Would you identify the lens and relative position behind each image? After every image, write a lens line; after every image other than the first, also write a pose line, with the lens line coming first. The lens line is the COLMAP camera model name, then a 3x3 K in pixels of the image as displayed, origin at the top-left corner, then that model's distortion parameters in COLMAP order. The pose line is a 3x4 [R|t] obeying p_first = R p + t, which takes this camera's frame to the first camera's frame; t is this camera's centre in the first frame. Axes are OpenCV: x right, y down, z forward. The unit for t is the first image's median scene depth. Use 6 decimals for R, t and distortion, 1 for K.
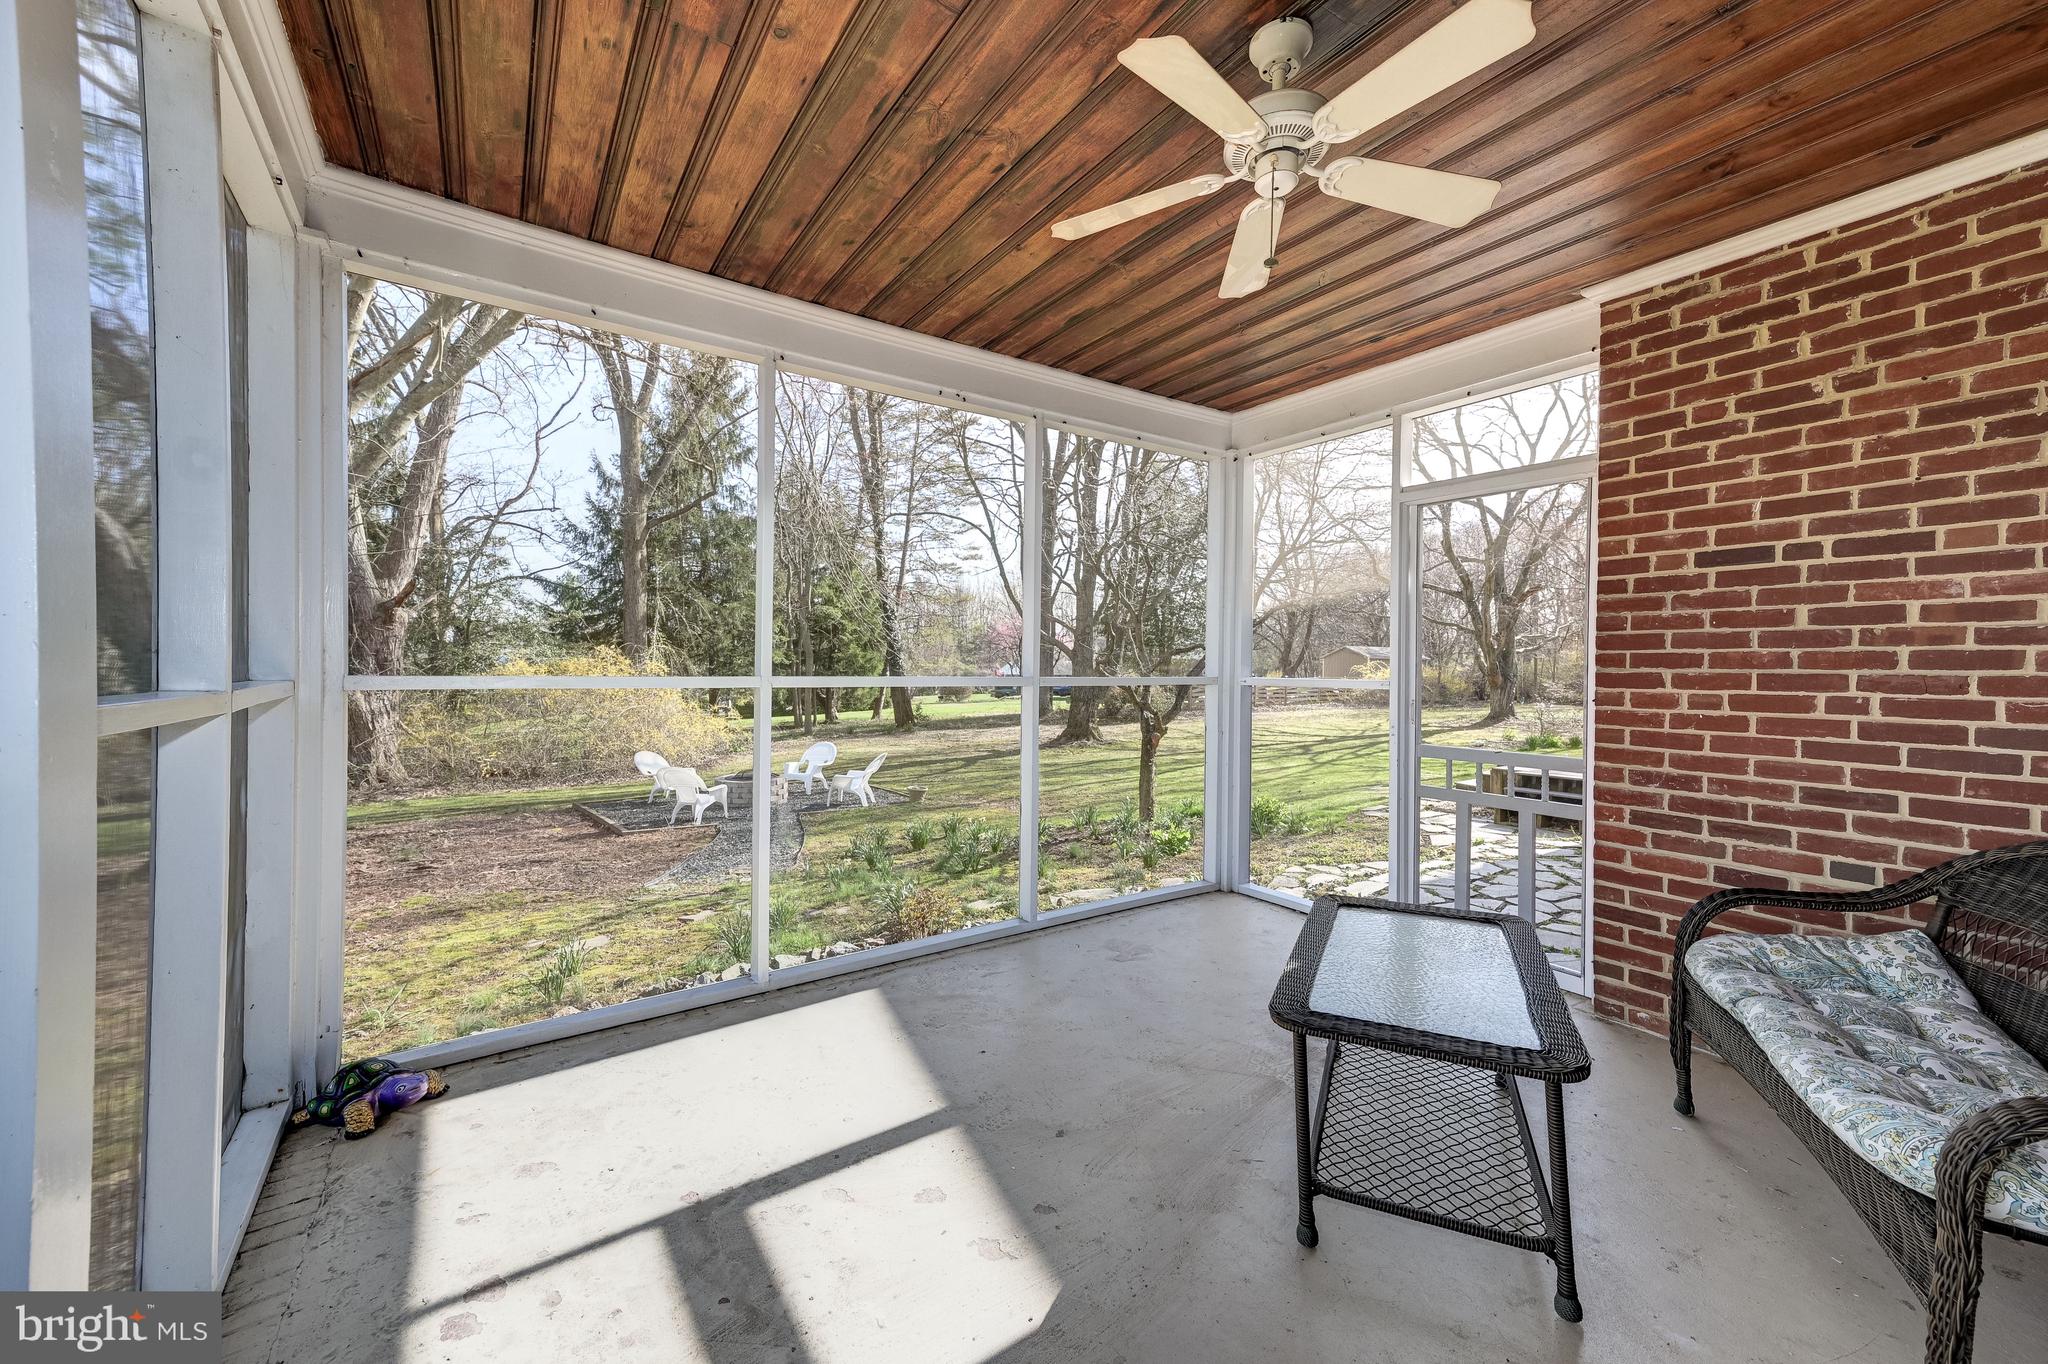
lens RADIAL K [[807.0, 0, 1035.1], [0, 807.0, 672.5], [0, 0, 1]] dist [0.021482, -0.000021]
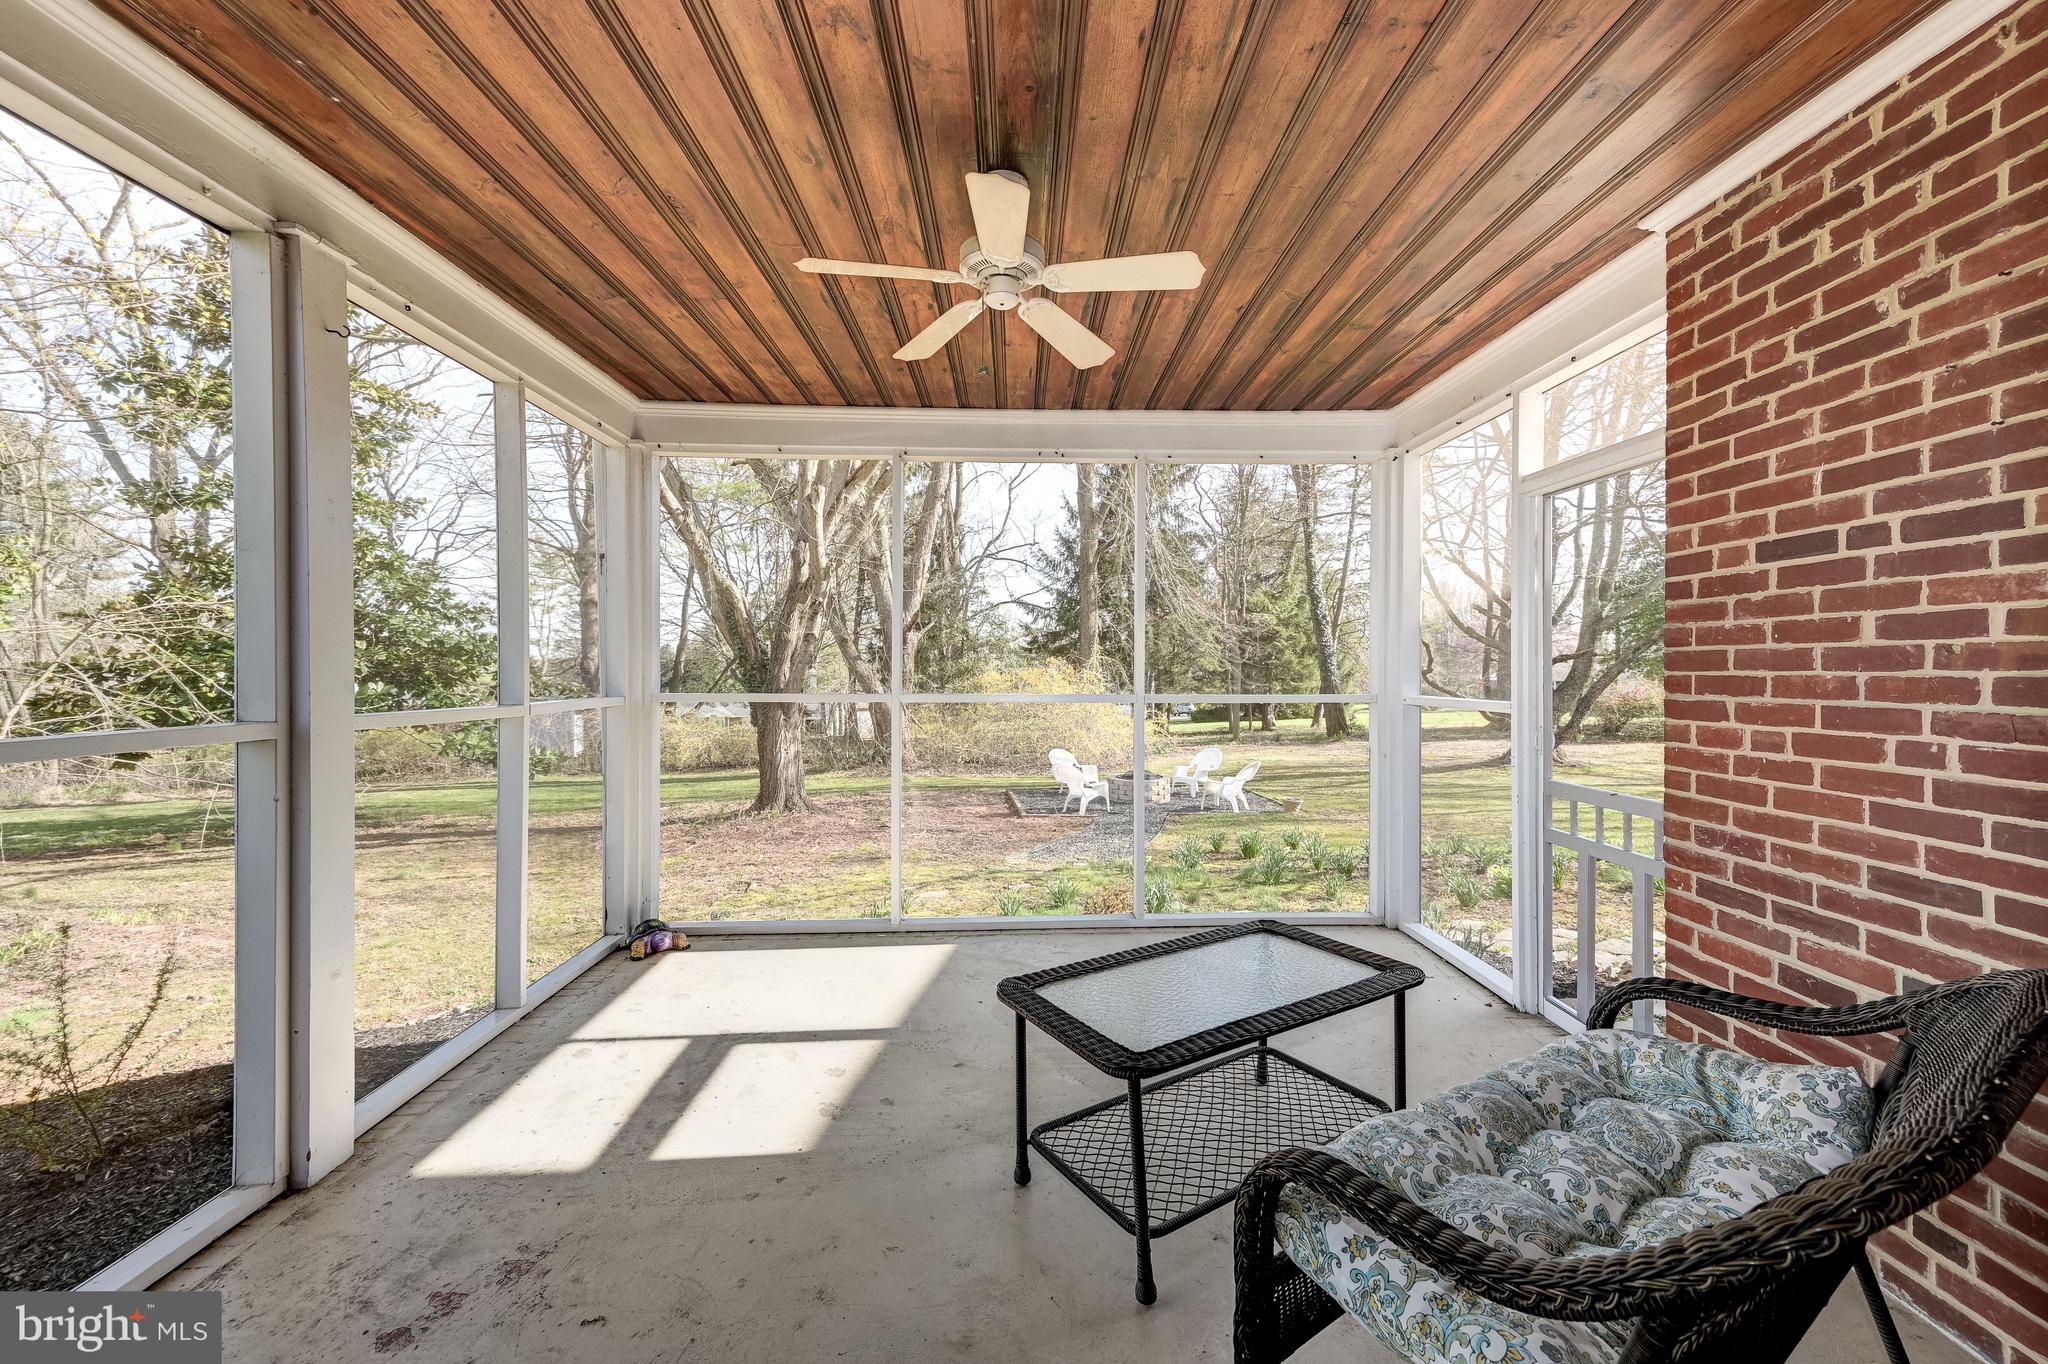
lens RADIAL K [[807.0, 0, 1035.1], [0, 807.0, 672.5], [0, 0, 1]] dist [0.021482, -0.000021]
pose [[0.842245, -0.005542, -0.539066, 0.683040], [0.001917, 0.999972, -0.007285, -0.024102], [0.539091, 0.005102, 0.842232, 0.005603]]
